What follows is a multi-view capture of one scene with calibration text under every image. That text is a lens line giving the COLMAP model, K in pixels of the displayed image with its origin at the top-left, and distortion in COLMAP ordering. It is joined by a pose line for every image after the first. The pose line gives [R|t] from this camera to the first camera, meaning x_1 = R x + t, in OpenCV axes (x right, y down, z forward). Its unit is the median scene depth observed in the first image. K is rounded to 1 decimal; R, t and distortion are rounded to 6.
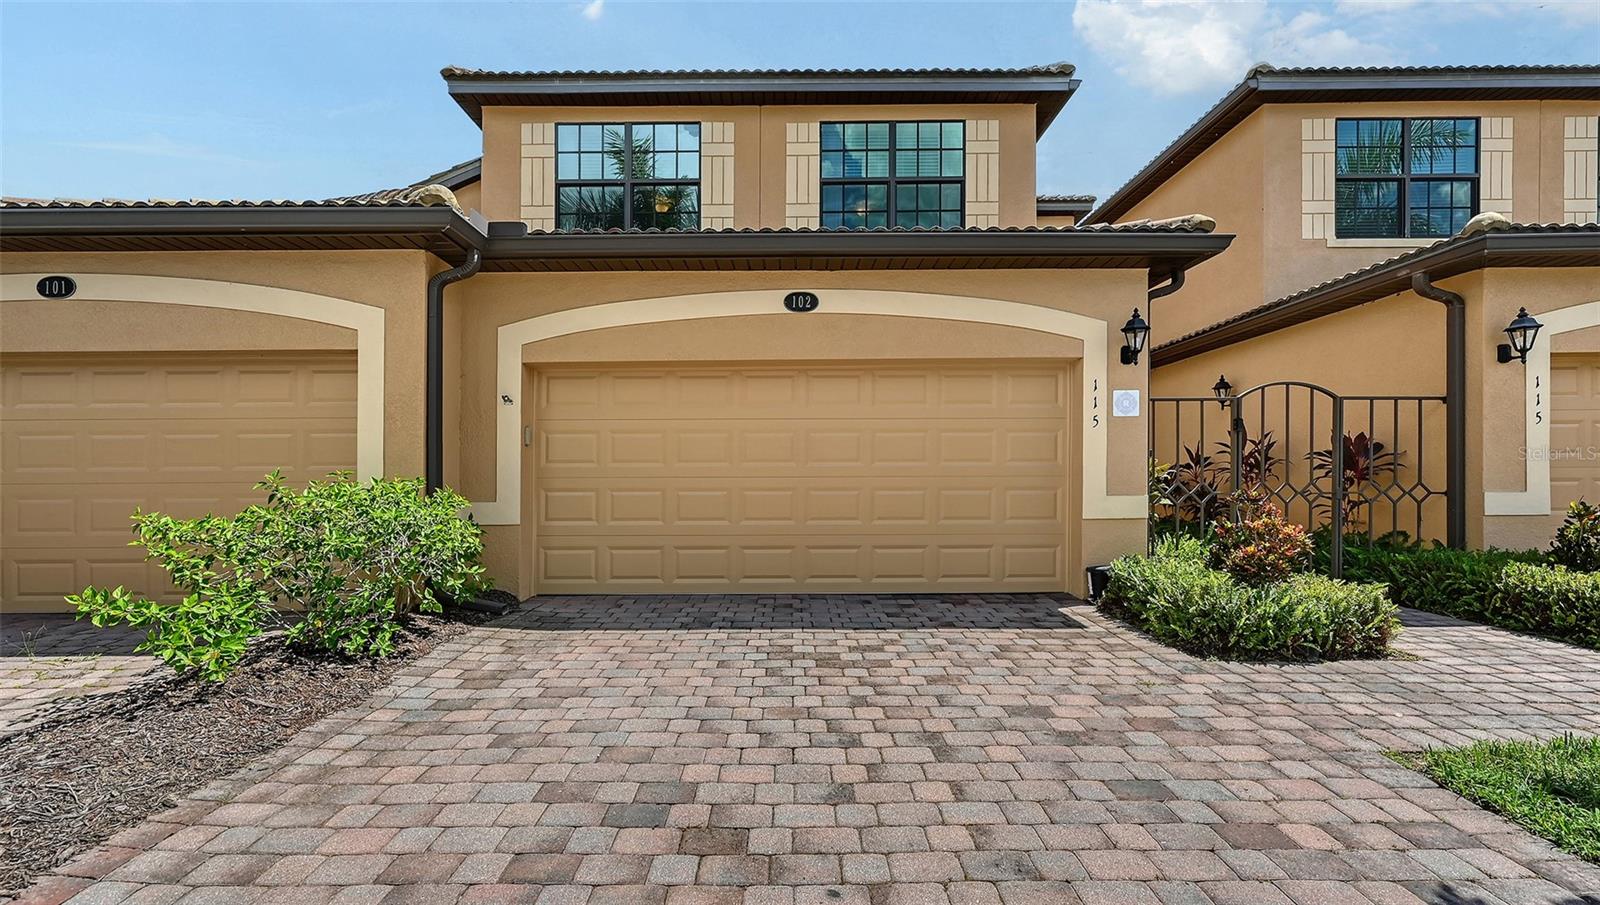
lens RADIAL K [[638.2, 0, 798.6], [0, 638.2, 465.6], [0, 0, 1]] dist [-0.002861, 0.000677]
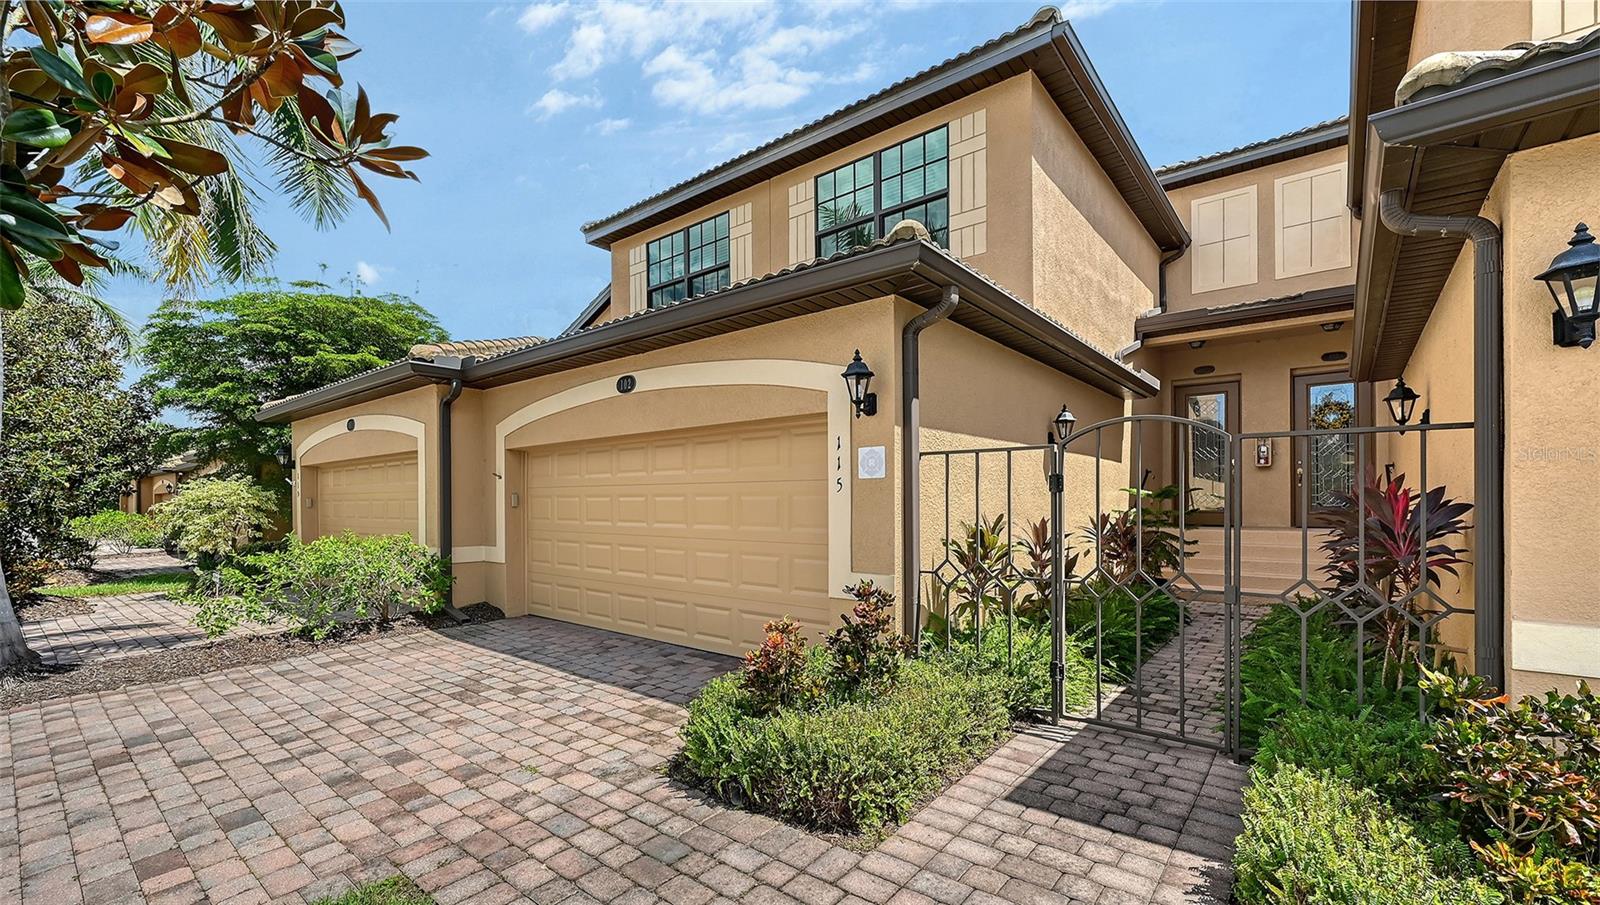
lens RADIAL K [[638.2, 0, 824.8], [0, 638.2, 495.7], [0, 0, 1]] dist [-0.002861, 0.000677]
pose [[0.792410, -0.002468, -0.609984, 1.108395], [0.006958, 0.999963, 0.004993, -0.067676], [0.609949, -0.008201, 0.792398, 0.349519]]
